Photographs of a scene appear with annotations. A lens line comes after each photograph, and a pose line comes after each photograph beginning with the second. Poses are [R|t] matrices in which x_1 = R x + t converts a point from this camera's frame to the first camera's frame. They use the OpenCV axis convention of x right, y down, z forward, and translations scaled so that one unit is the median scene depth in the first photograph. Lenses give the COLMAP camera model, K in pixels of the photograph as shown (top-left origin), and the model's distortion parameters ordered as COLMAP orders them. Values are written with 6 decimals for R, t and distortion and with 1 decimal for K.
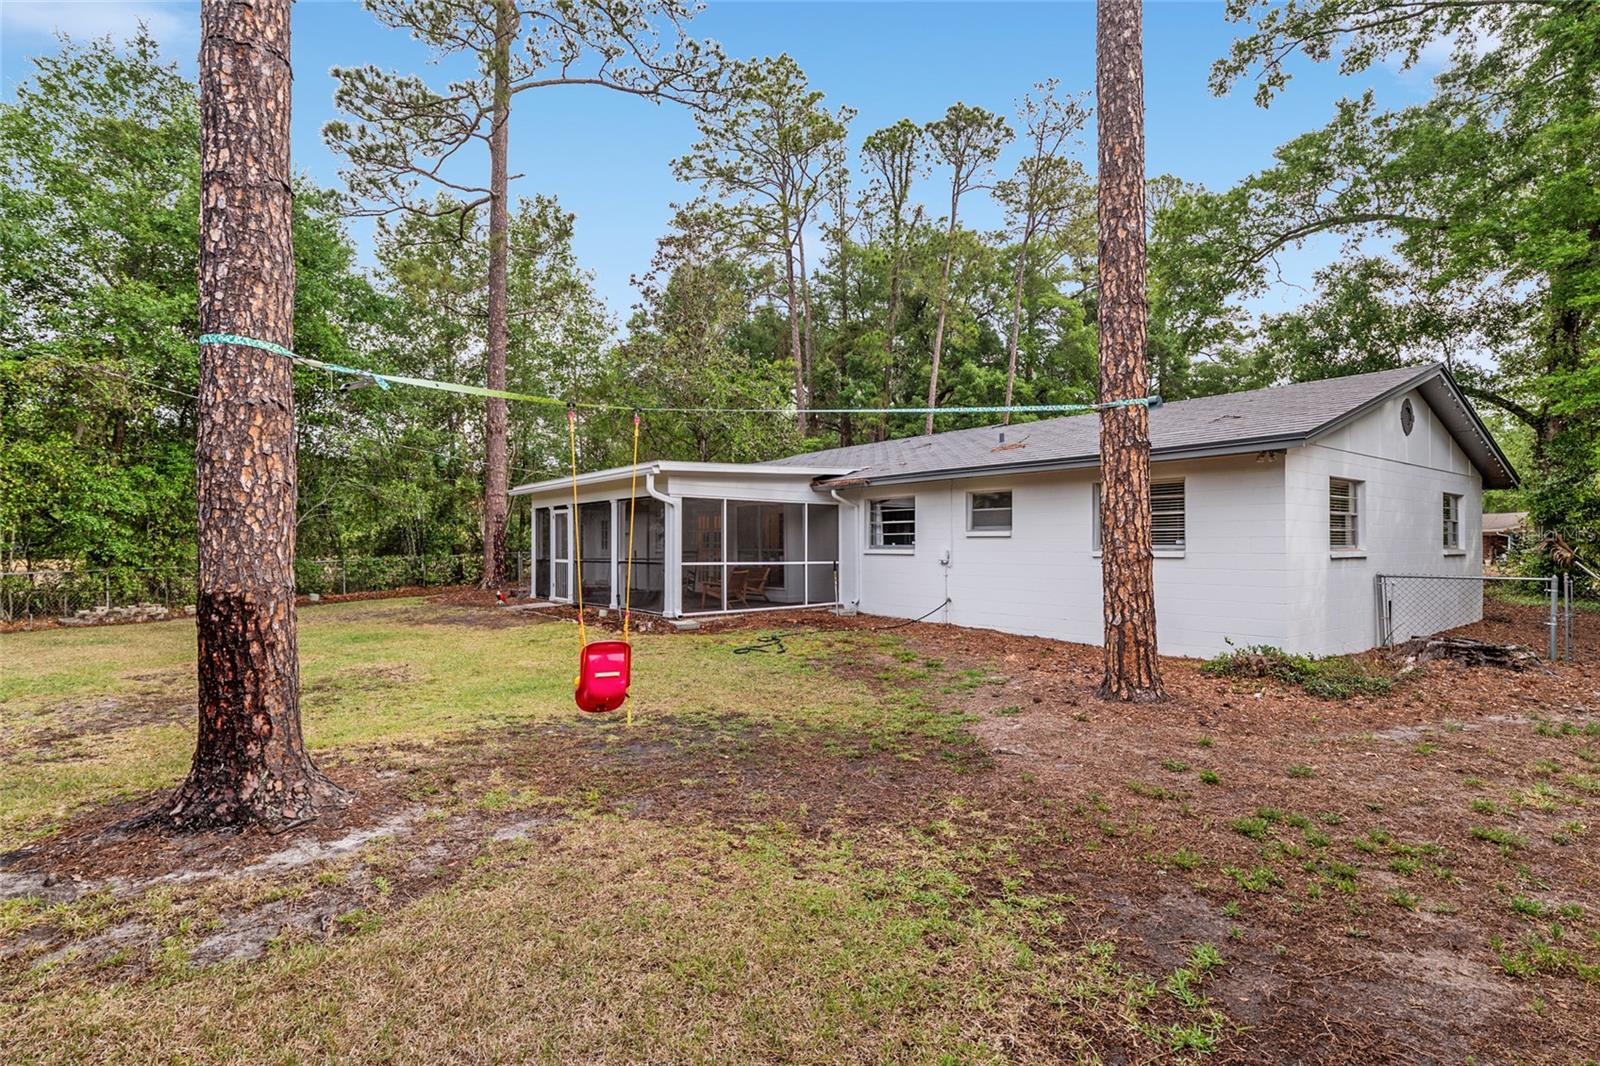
lens RADIAL K [[783.1, 0, 811.5], [0, 783.1, 535.7], [0, 0, 1]] dist [0.002943, -0.000727]
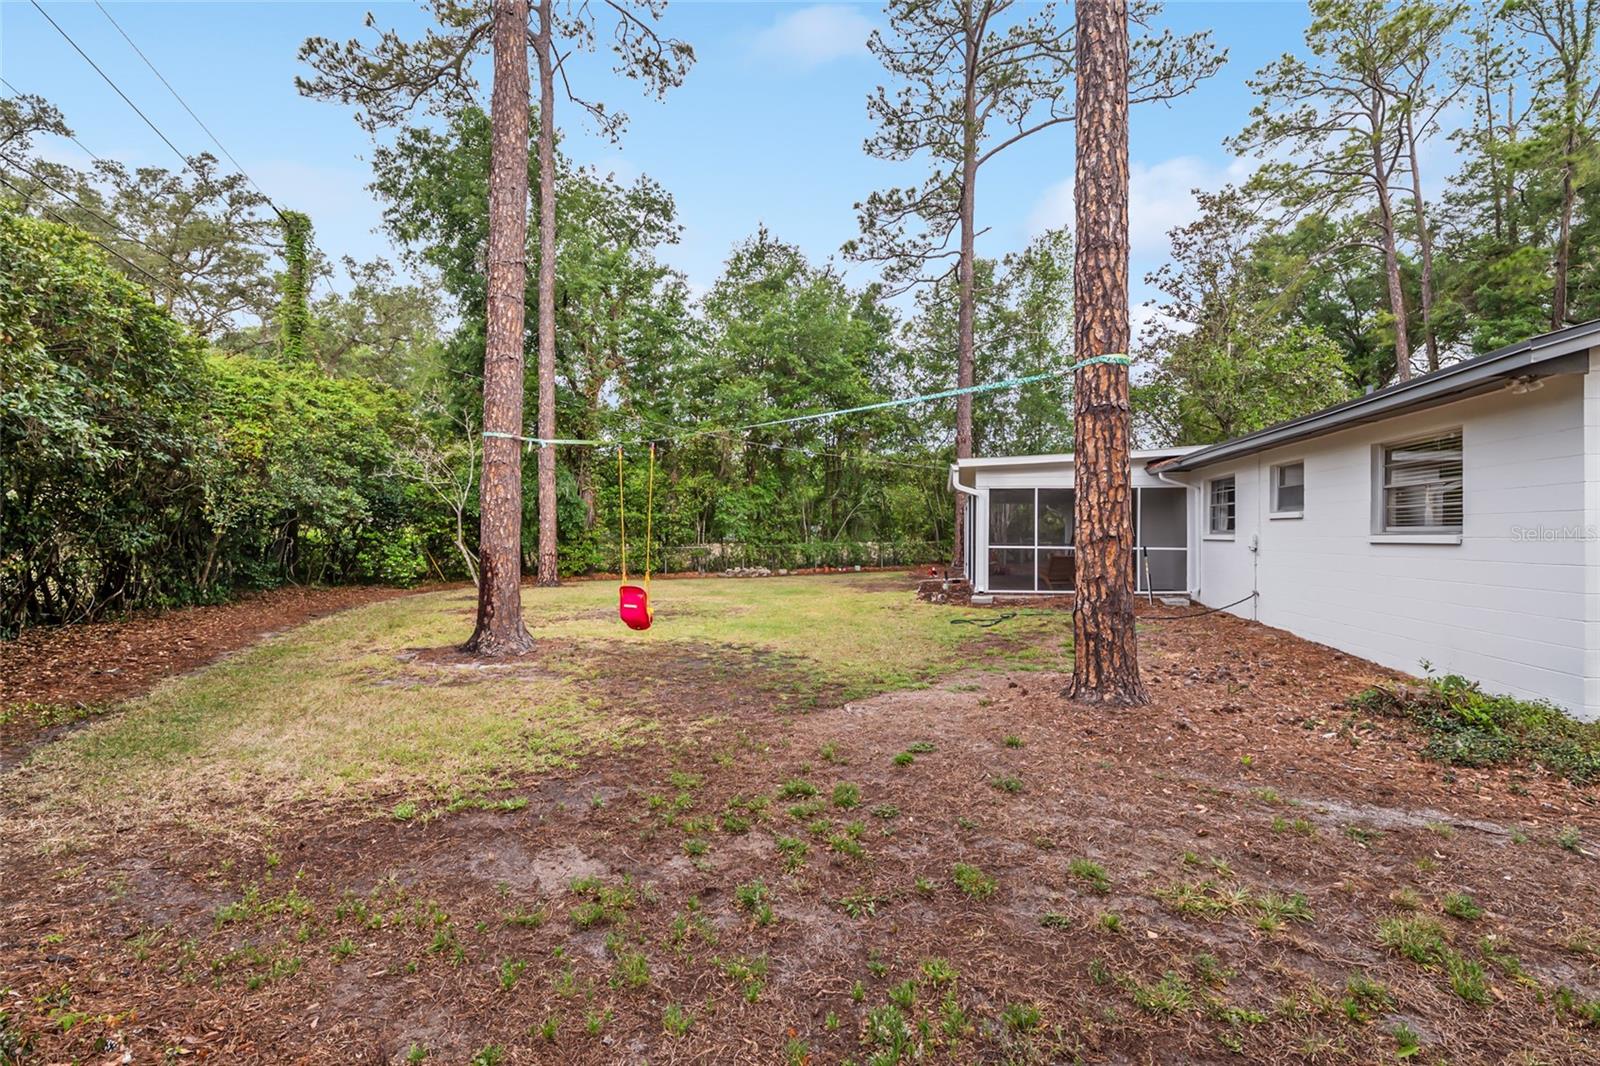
lens RADIAL K [[694.8, 0, 806.4], [0, 694.8, 528.7], [0, 0, 1]] dist [-0.007244, -0.000718]
pose [[0.647222, -0.005742, -0.762280, 0.450987], [0.008159, 0.999967, -0.000605, 0.008145], [0.762258, -0.005828, 0.647247, 0.143830]]
